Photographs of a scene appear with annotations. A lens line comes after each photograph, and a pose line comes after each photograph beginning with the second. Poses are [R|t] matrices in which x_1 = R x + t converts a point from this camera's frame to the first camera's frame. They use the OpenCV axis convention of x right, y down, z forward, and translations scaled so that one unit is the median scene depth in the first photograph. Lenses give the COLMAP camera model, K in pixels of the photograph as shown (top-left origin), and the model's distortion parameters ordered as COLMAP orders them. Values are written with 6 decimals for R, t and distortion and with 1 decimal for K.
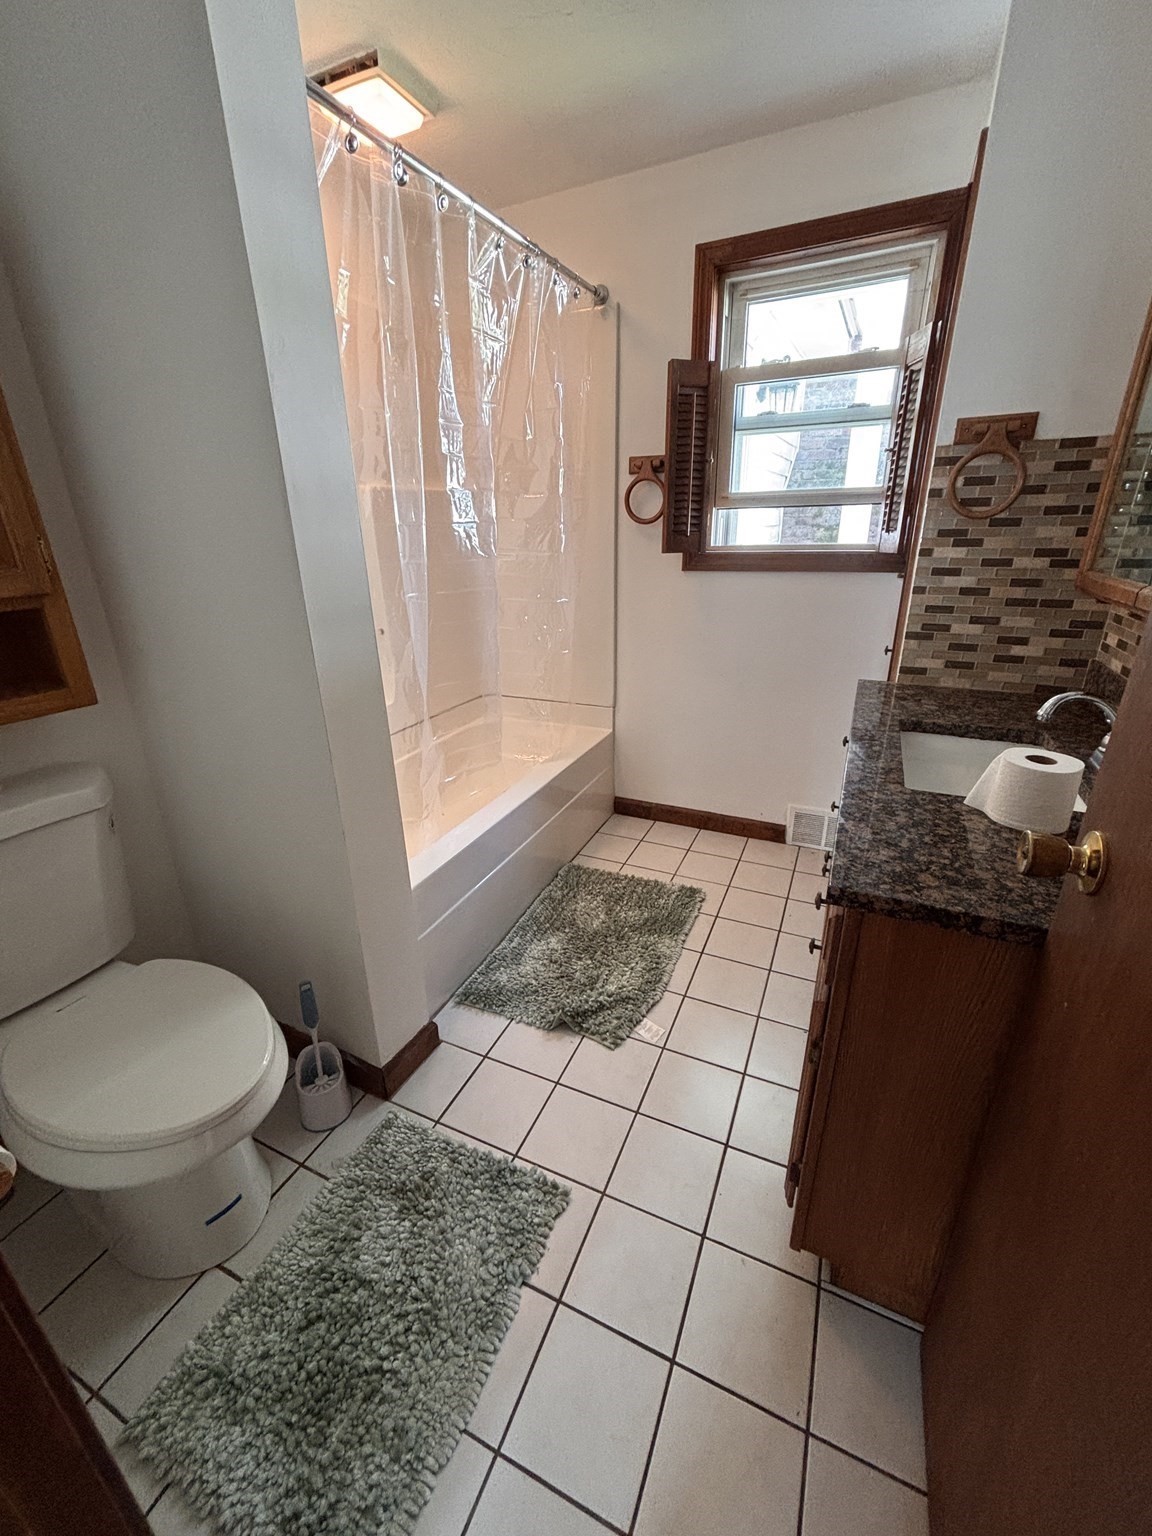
lens RADIAL K [[619.8, 0, 574.0], [0, 619.8, 763.5], [0, 0, 1]] dist [0.000860, -0.000589]
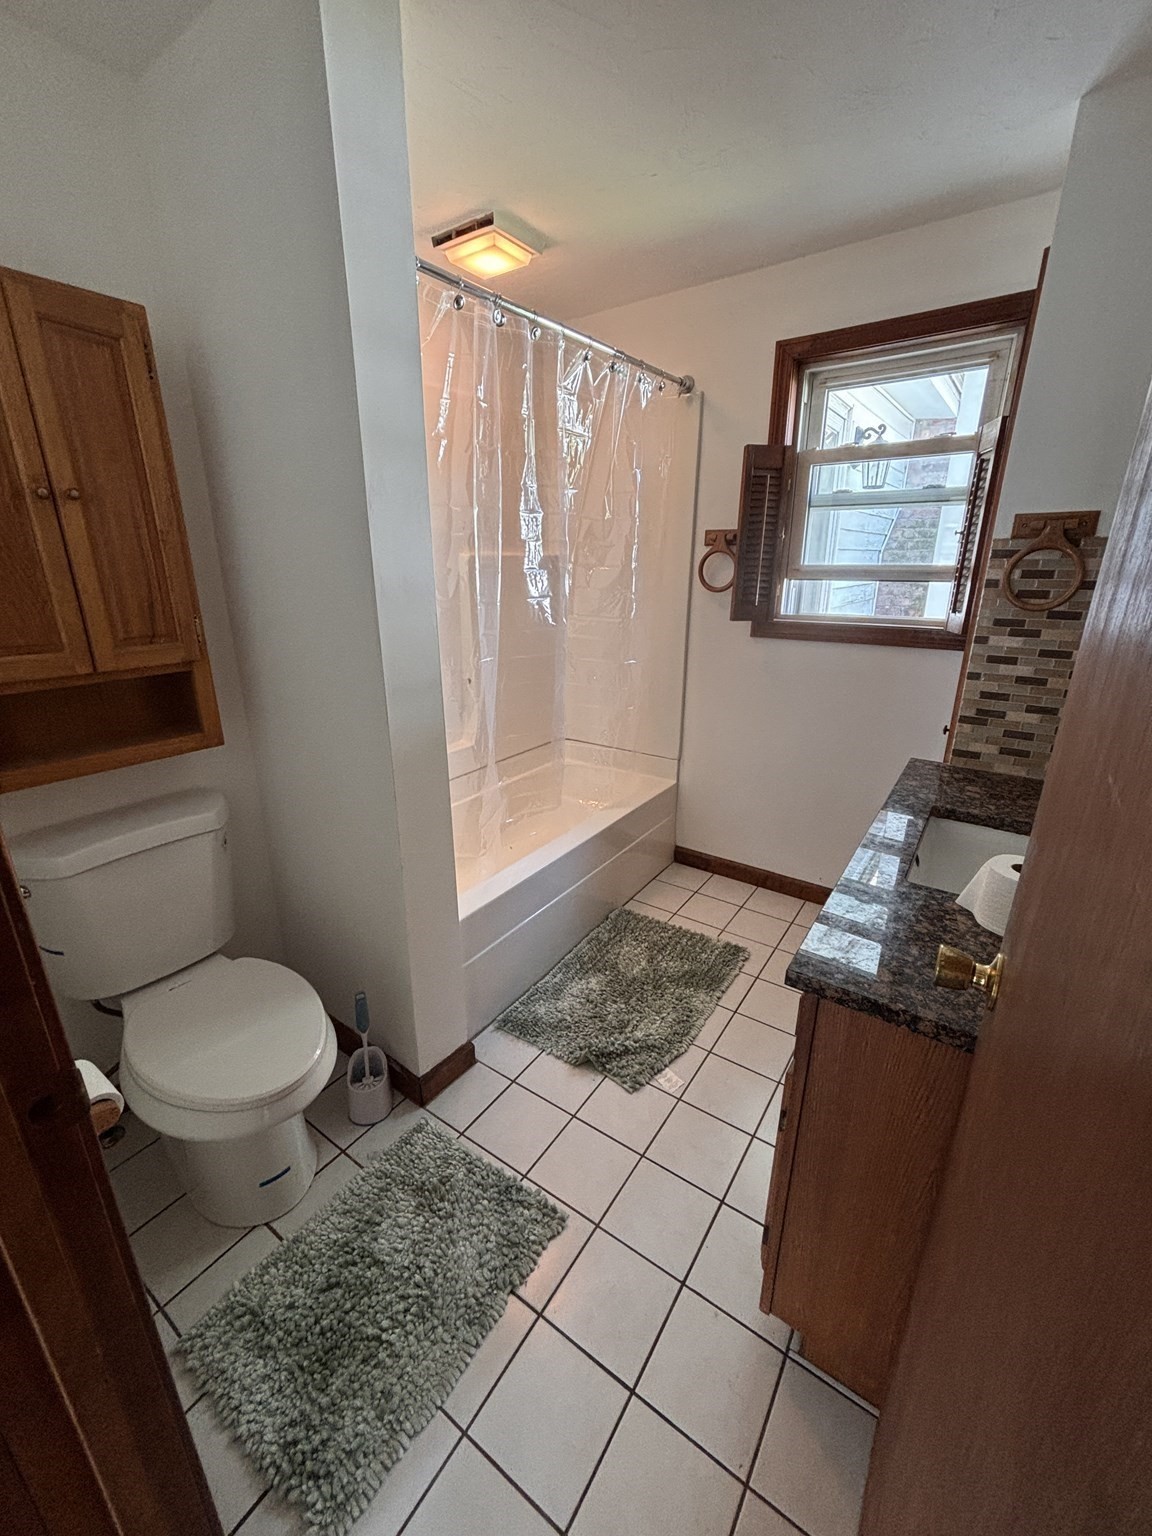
lens RADIAL K [[619.8, 0, 573.2], [0, 619.8, 763.6], [0, 0, 1]] dist [0.000860, -0.000589]
pose [[0.984351, 0.072292, -0.160706, 0.101552], [-0.079970, 0.995919, -0.041826, -0.050178], [0.157027, 0.054023, 0.986116, -0.096535]]
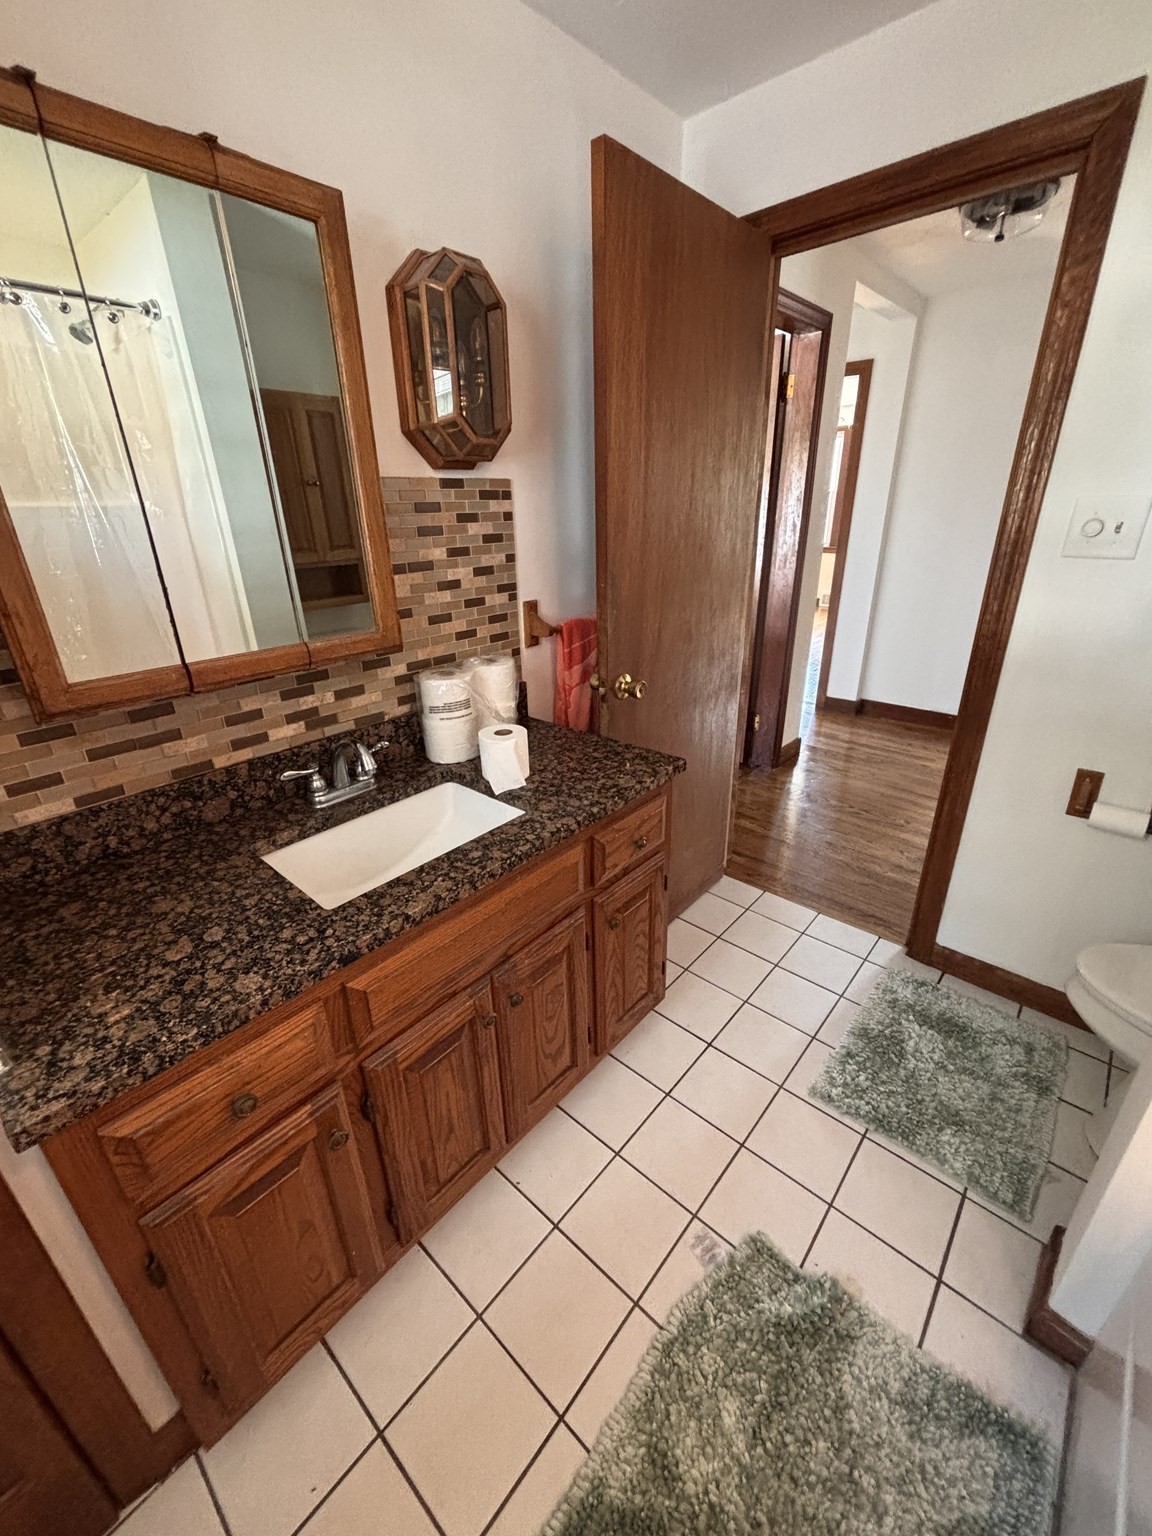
lens RADIAL K [[619.8, 0, 576.5], [0, 619.8, 772.0], [0, 0, 1]] dist [0.000860, -0.000589]
pose [[-0.957754, -0.080725, 0.276026, 0.122766], [0.138215, 0.712480, 0.687945, -0.561673], [-0.252197, 0.697033, -0.671224, 1.246746]]
